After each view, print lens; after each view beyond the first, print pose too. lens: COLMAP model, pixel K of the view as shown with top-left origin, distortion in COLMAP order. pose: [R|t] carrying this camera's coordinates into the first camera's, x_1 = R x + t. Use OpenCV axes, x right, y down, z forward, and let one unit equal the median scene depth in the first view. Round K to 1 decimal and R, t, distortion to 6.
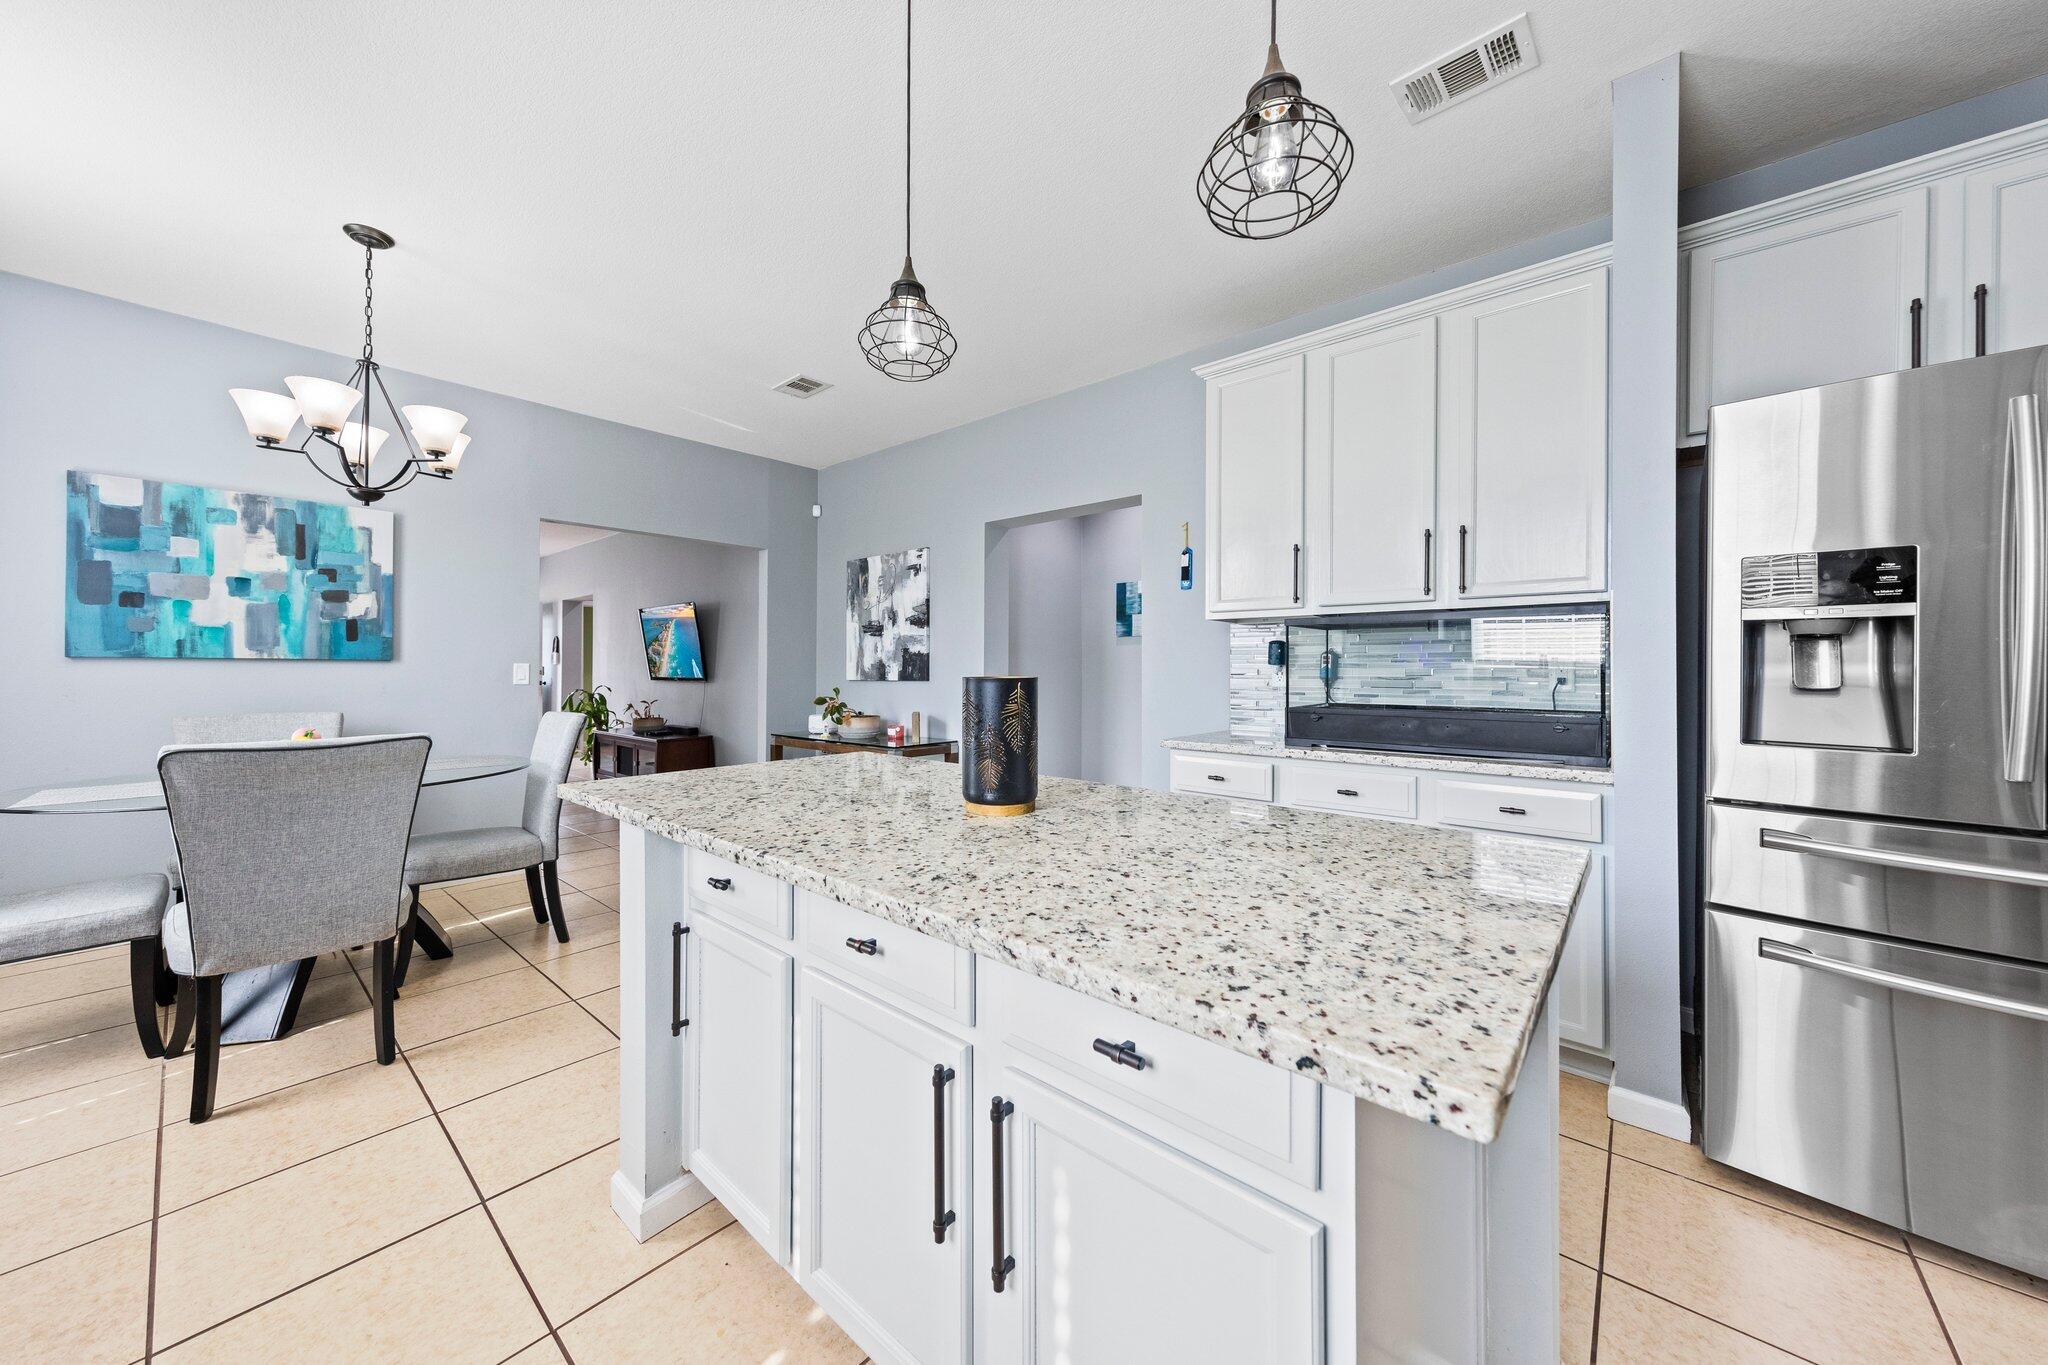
lens RADIAL K [[717.3, 0, 1021.8], [0, 717.3, 665.3], [0, 0, 1]] dist [0.005905, 0.000078]
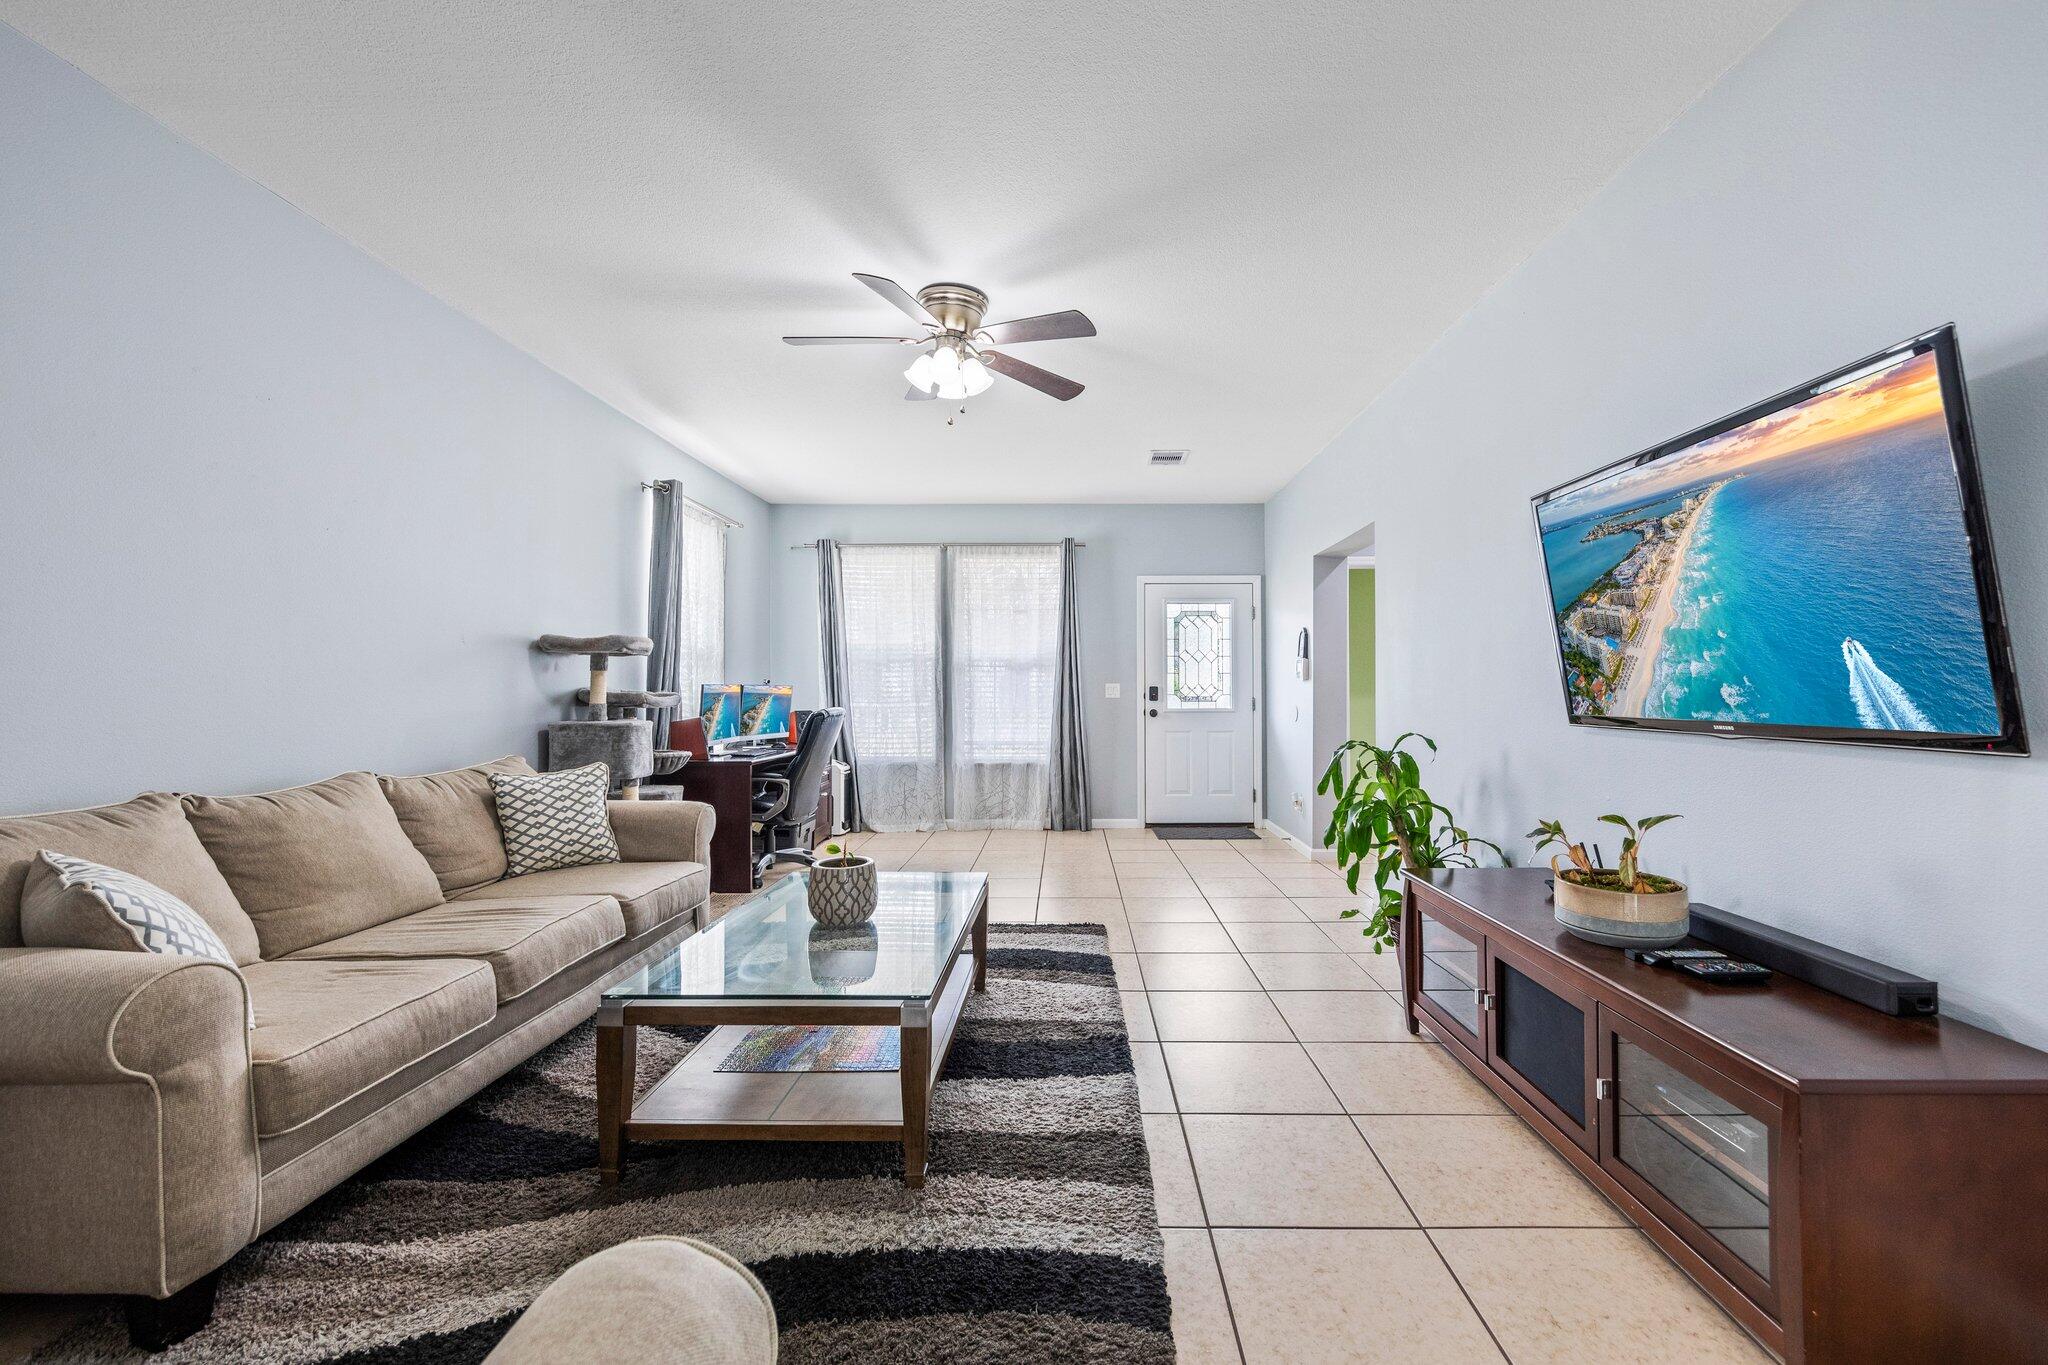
lens RADIAL K [[859.7, 0, 1014.4], [0, 859.7, 665.7], [0, 0, 1]] dist [-0.000016, 0.000898]
pose [[0.623631, -0.023514, -0.781365, -0.803882], [0.012002, 0.999718, -0.020506, 0.002606], [0.781626, 0.003410, 0.623737, 1.247294]]
